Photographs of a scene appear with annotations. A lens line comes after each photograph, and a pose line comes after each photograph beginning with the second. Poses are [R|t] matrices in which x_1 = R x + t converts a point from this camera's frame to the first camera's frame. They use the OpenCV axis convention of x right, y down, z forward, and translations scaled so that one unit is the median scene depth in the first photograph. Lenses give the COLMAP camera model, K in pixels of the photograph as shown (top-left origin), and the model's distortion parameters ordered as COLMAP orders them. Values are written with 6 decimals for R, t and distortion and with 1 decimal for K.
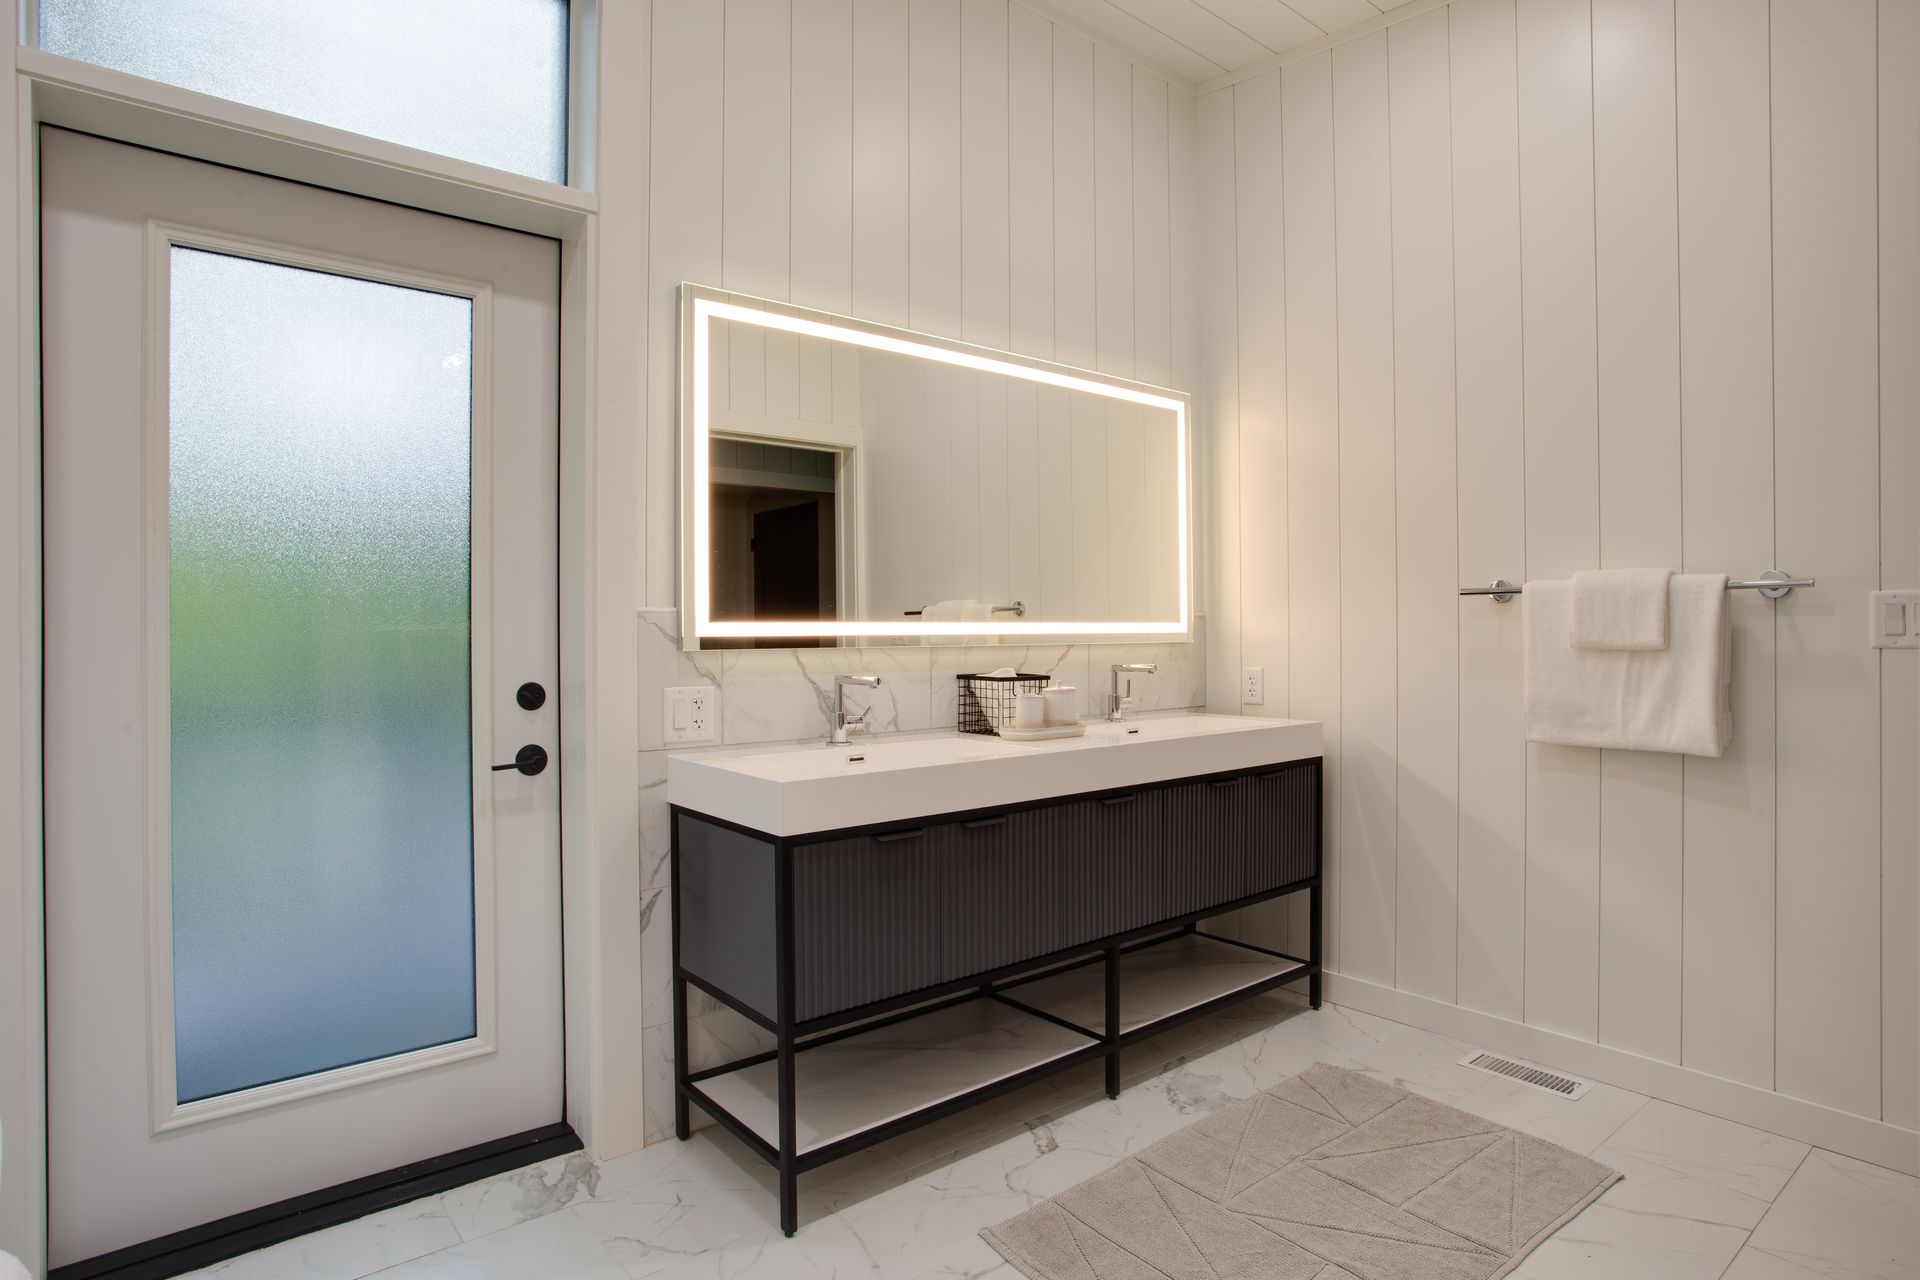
lens RADIAL K [[1136.2, 0, 947.1], [0, 1136.2, 643.4], [0, 0, 1]] dist [-0.029845, 0.022883]
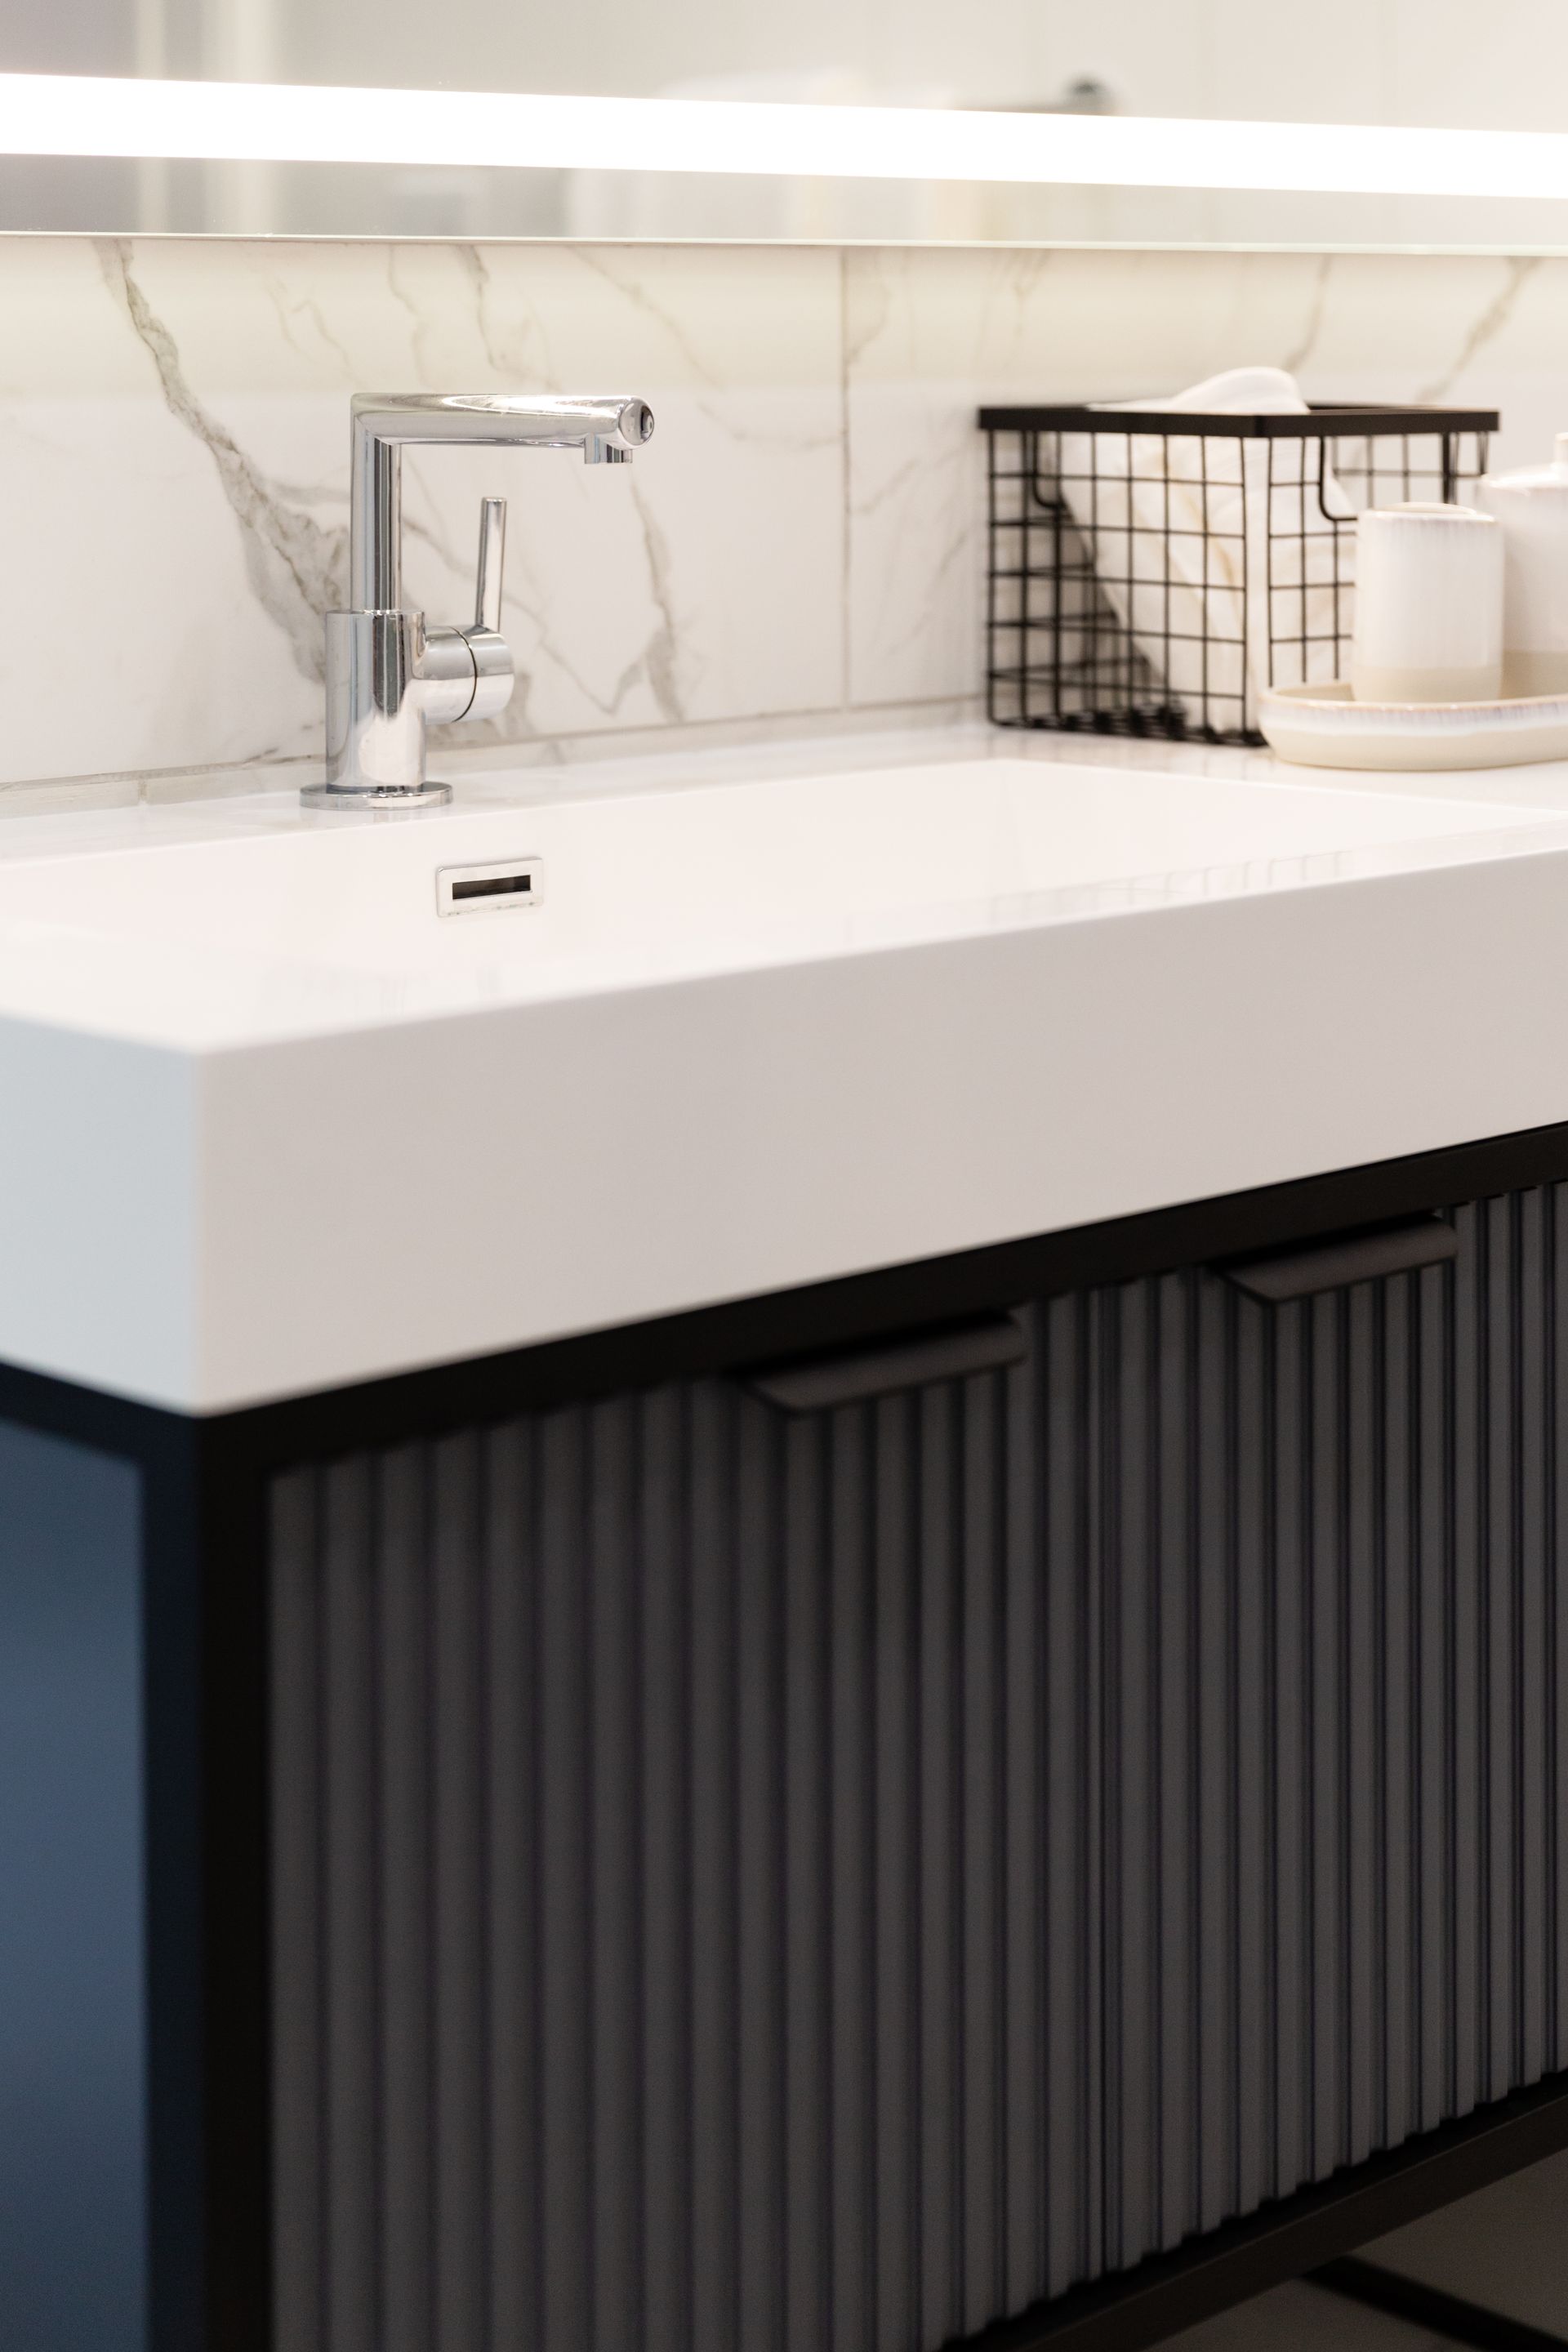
lens RADIAL K [[4536.2, 0, 784.0], [0, 4536.2, 1176.0], [0, 0, 1]] dist [-0.062256, -0.280627]
pose [[0.997362, -0.014991, 0.071025, -0.080063], [0.002510, 0.984979, 0.172653, 0.025390], [-0.072546, -0.172020, 0.982419, 0.297352]]
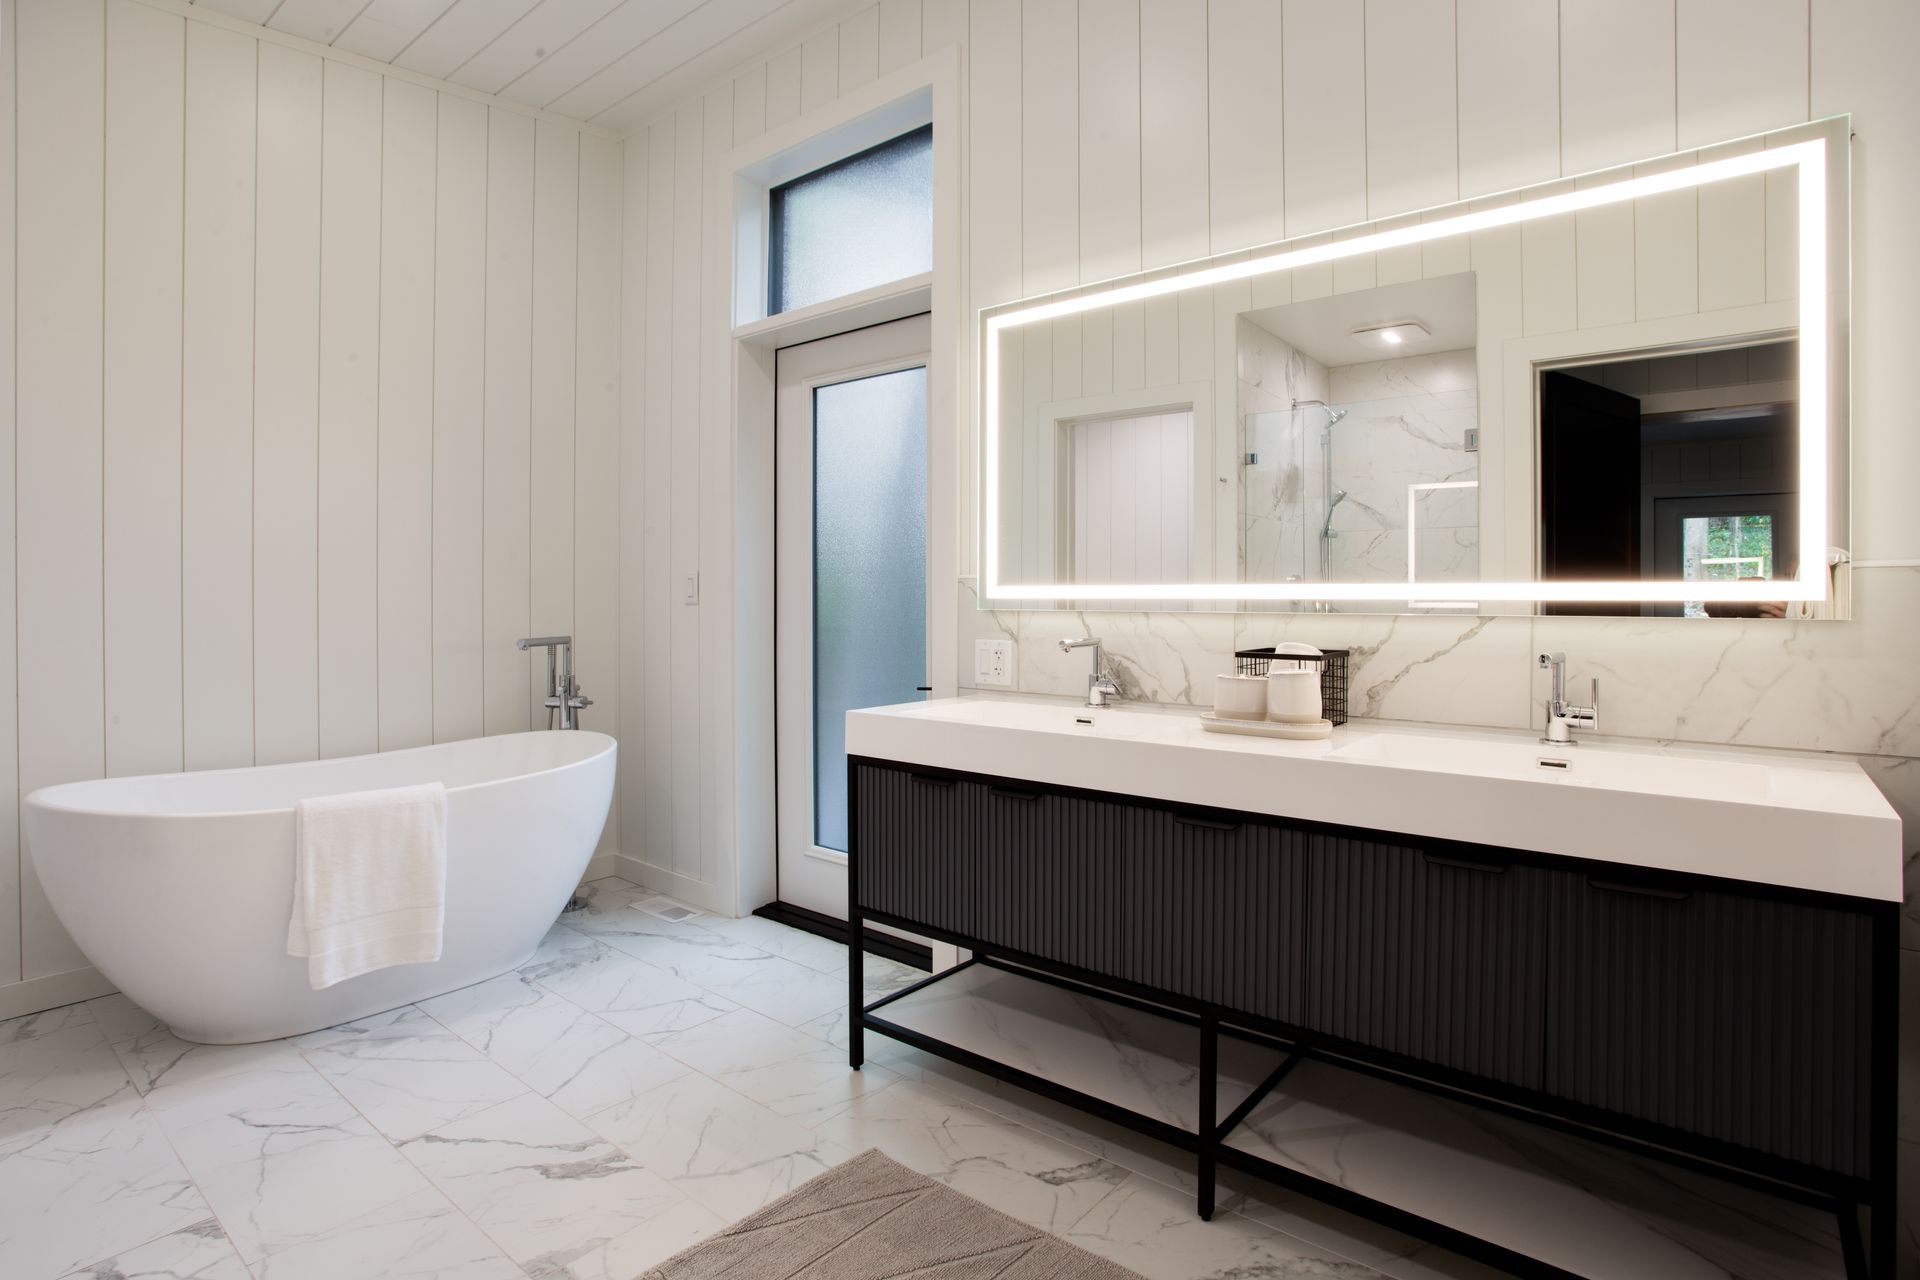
lens RADIAL K [[1060.8, 0, 956.5], [0, 1060.8, 610.3], [0, 0, 1]] dist [-0.000013, 0.000905]
pose [[0.133503, 0.018645, -0.990873, 0.794560], [-0.011680, 0.999783, 0.017239, -0.011011], [0.990980, 0.009272, 0.133692, 0.719868]]
